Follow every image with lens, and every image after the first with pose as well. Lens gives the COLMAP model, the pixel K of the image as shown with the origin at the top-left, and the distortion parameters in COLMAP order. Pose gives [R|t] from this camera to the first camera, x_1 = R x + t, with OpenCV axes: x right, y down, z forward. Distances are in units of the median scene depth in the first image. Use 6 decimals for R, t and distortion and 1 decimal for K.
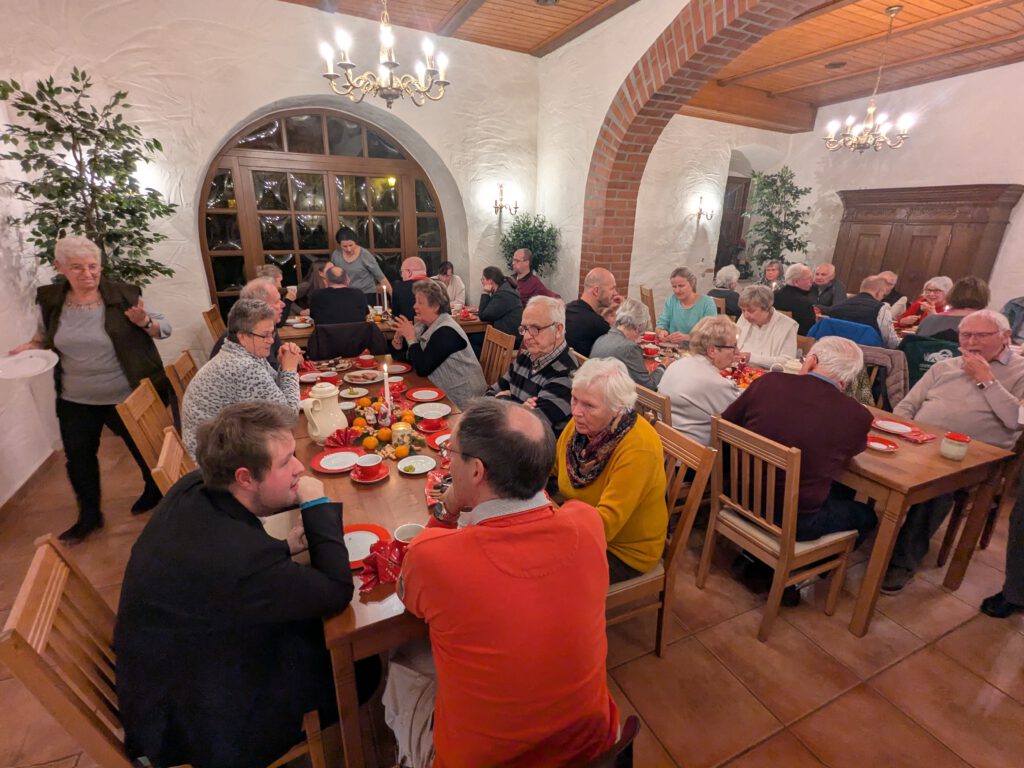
lens RADIAL K [[487.1, 0, 512.0], [0, 487.1, 384.0], [0, 0, 1]] dist [-0.002858, -0.000477]
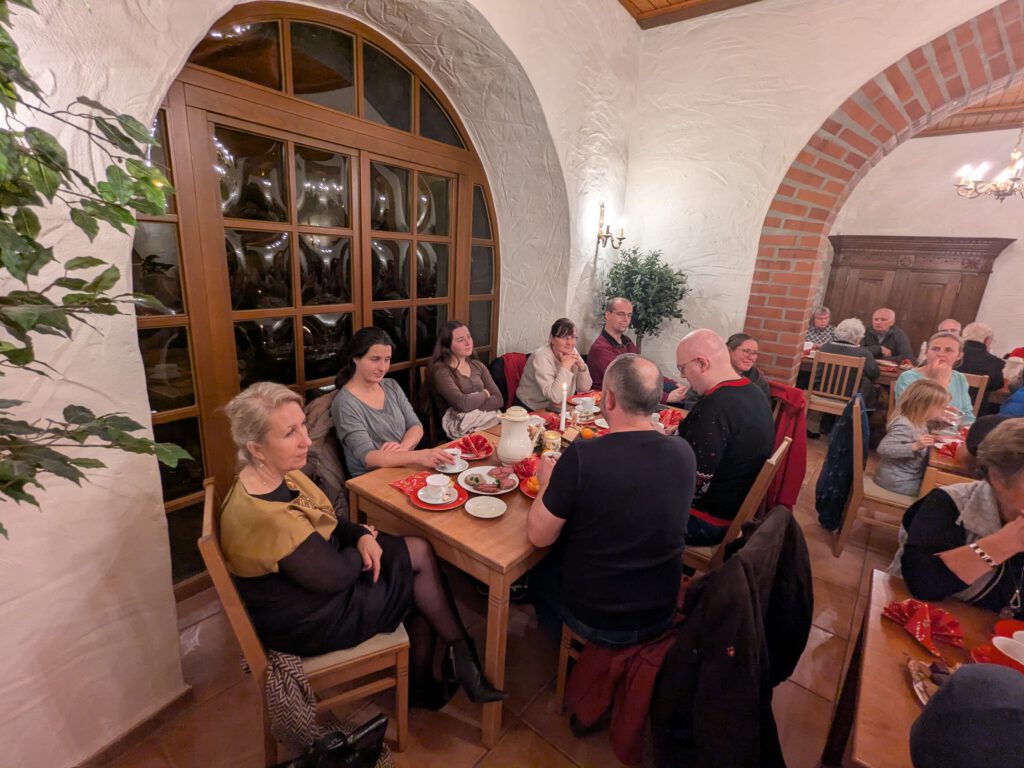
lens RADIAL K [[478.8, 0, 512.0], [0, 478.8, 384.0], [0, 0, 1]] dist [0.001168, 0.000003]
pose [[0.896676, -0.085403, 0.434371, -0.460637], [0.104783, 0.994277, -0.020816, -0.168269], [-0.430108, 0.064180, 0.900493, 0.495256]]
